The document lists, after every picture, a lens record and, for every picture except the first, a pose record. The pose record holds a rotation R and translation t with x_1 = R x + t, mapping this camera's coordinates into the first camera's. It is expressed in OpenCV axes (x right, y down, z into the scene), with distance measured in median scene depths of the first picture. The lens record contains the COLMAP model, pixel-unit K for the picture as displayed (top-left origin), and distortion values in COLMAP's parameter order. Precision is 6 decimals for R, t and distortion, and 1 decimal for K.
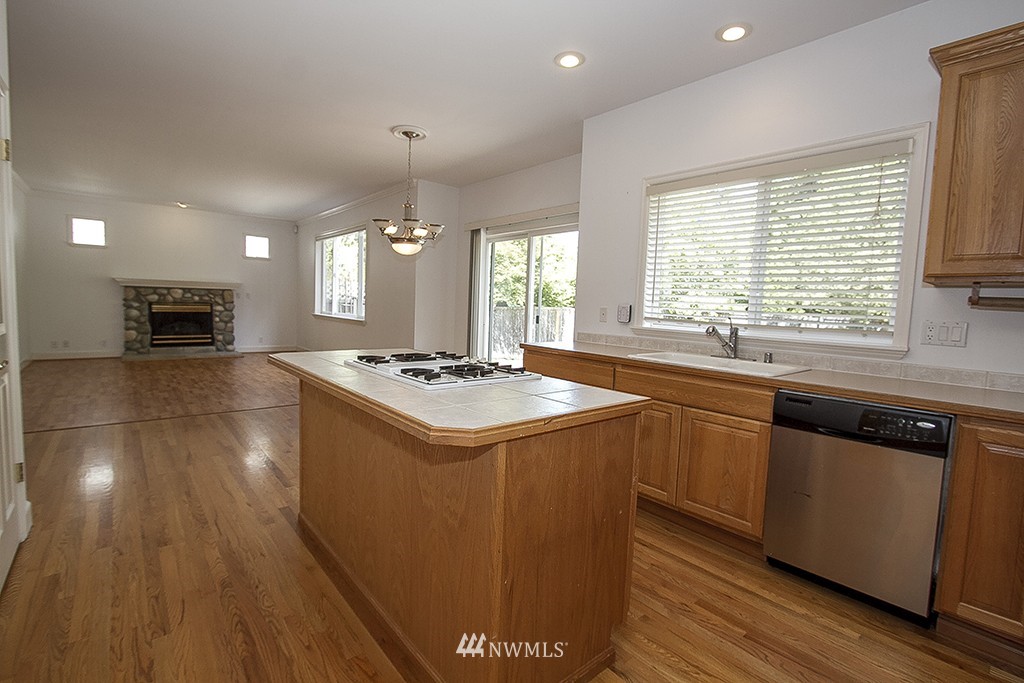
lens RADIAL K [[469.8, 0, 513.4], [0, 469.8, 341.1], [0, 0, 1]] dist [-0.020024, 0.001285]
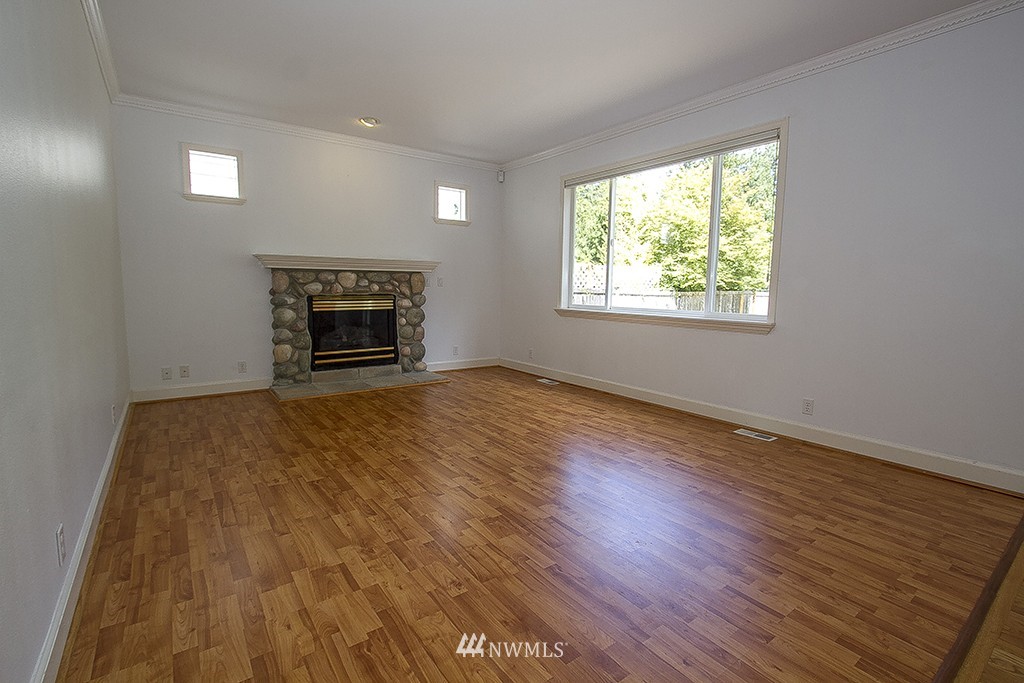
lens RADIAL K [[469.8, 0, 508.6], [0, 469.8, 342.1], [0, 0, 1]] dist [-0.020024, 0.001285]
pose [[0.995847, -0.019639, -0.088901, -0.470185], [0.021966, 0.999439, 0.025274, -0.033576], [0.088355, -0.027122, 0.995720, 0.418664]]
